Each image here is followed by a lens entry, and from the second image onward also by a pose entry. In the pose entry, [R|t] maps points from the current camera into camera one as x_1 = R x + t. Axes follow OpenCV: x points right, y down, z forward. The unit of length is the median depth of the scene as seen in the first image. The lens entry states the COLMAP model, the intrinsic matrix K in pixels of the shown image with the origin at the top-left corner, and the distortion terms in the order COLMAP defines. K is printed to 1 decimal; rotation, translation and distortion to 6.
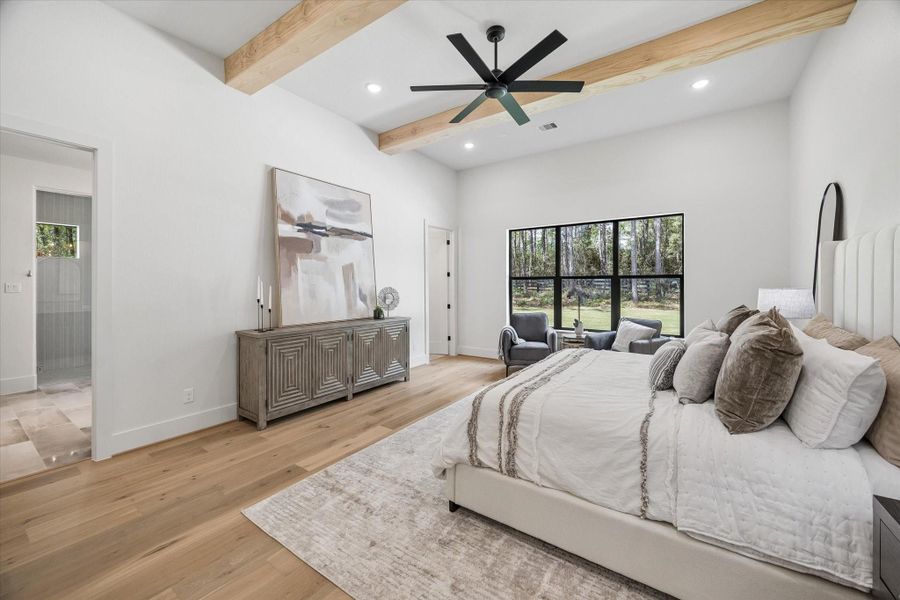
lens RADIAL K [[343.0, 0, 451.9], [0, 343.0, 298.4], [0, 0, 1]] dist [0.000967, -0.000136]
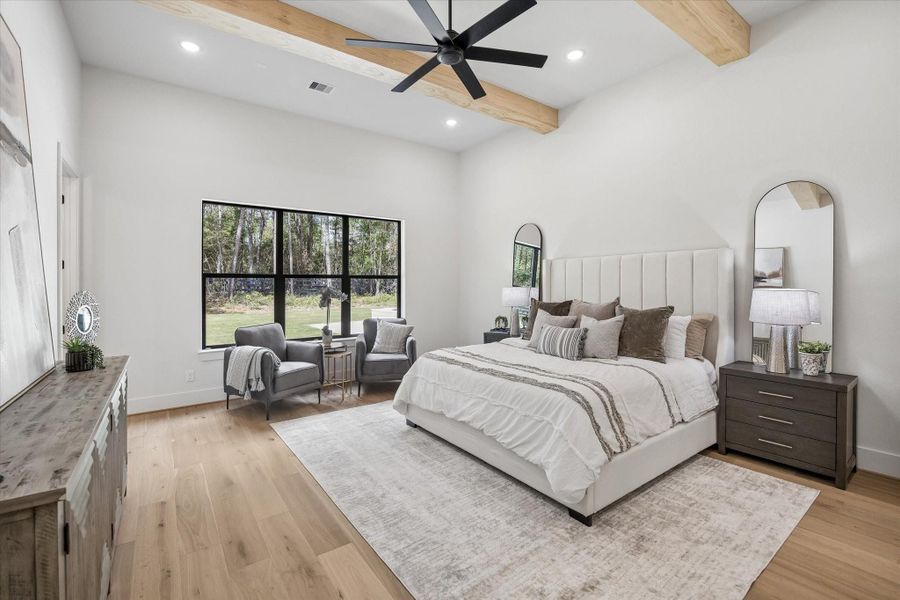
lens RADIAL K [[389.6, 0, 446.2], [0, 389.6, 301.6], [0, 0, 1]] dist [-0.011594, 0.000097]
pose [[0.342717, -0.041693, 0.938513, -0.538402], [0.039531, 0.998770, 0.029934, -0.020009], [-0.938607, 0.026841, 0.343943, 0.479755]]
